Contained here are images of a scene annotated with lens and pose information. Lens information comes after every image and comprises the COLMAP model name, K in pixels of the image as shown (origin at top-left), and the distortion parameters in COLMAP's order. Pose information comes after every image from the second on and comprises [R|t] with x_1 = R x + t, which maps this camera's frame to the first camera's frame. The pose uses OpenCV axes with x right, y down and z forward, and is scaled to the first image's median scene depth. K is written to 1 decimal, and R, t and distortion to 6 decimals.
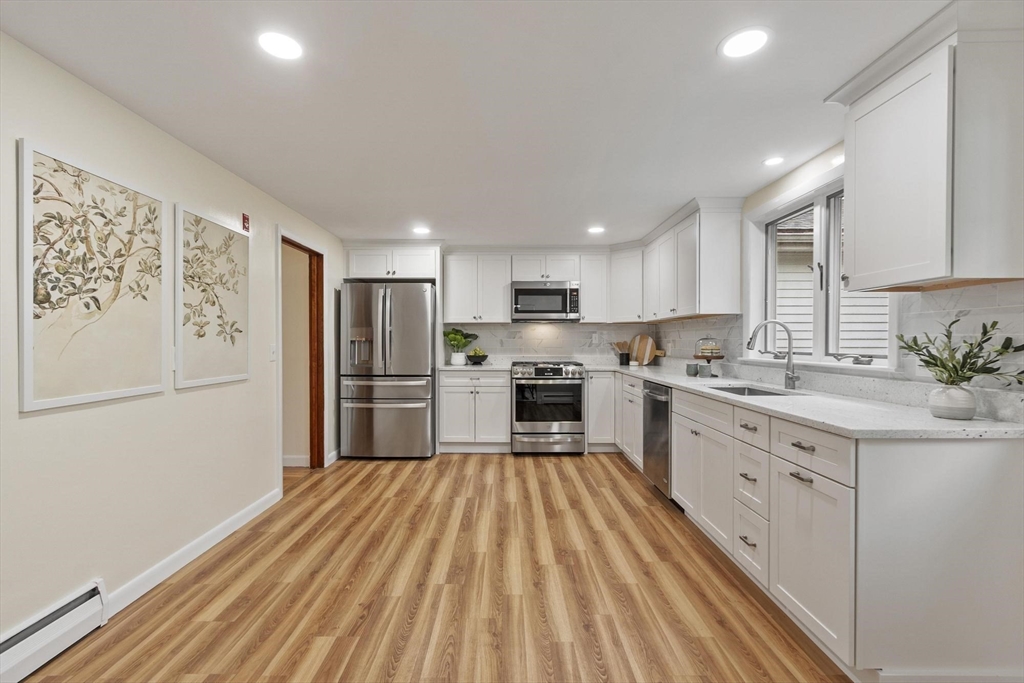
lens RADIAL K [[443.6, 0, 505.2], [0, 443.6, 343.8], [0, 0, 1]] dist [-0.001452, 0.000100]
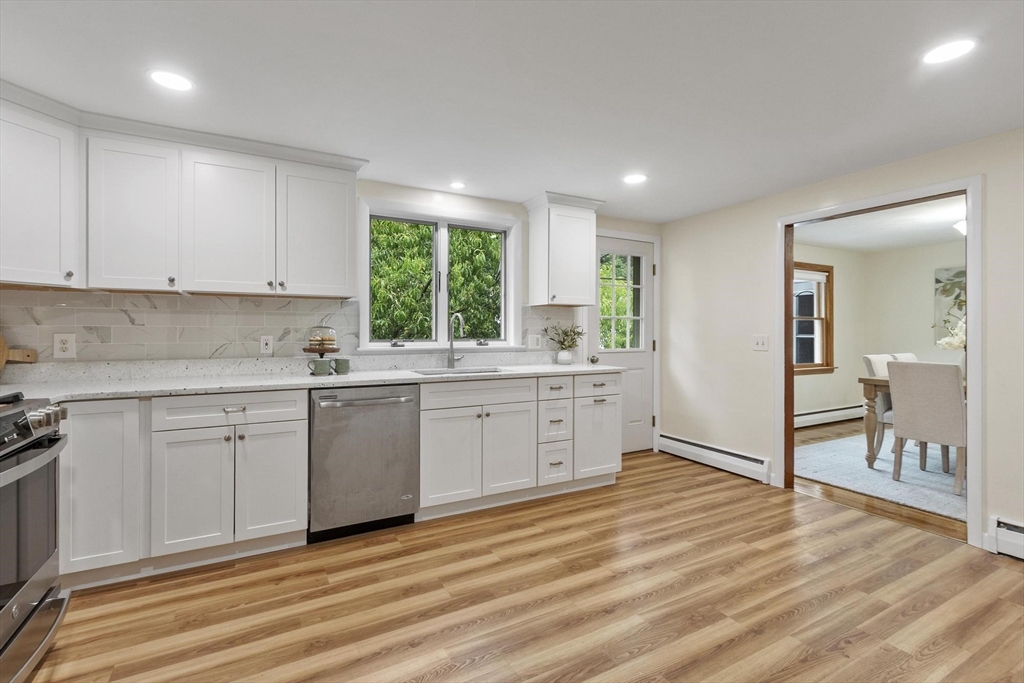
lens RADIAL K [[457.6, 0, 507.7], [0, 457.6, 334.3], [0, 0, 1]] dist [0.000458, 0.000086]
pose [[-0.475230, -0.007122, 0.879833, -0.756121], [0.003258, 0.999946, 0.009854, -0.010340], [-0.879856, 0.007550, -0.475181, 1.918393]]
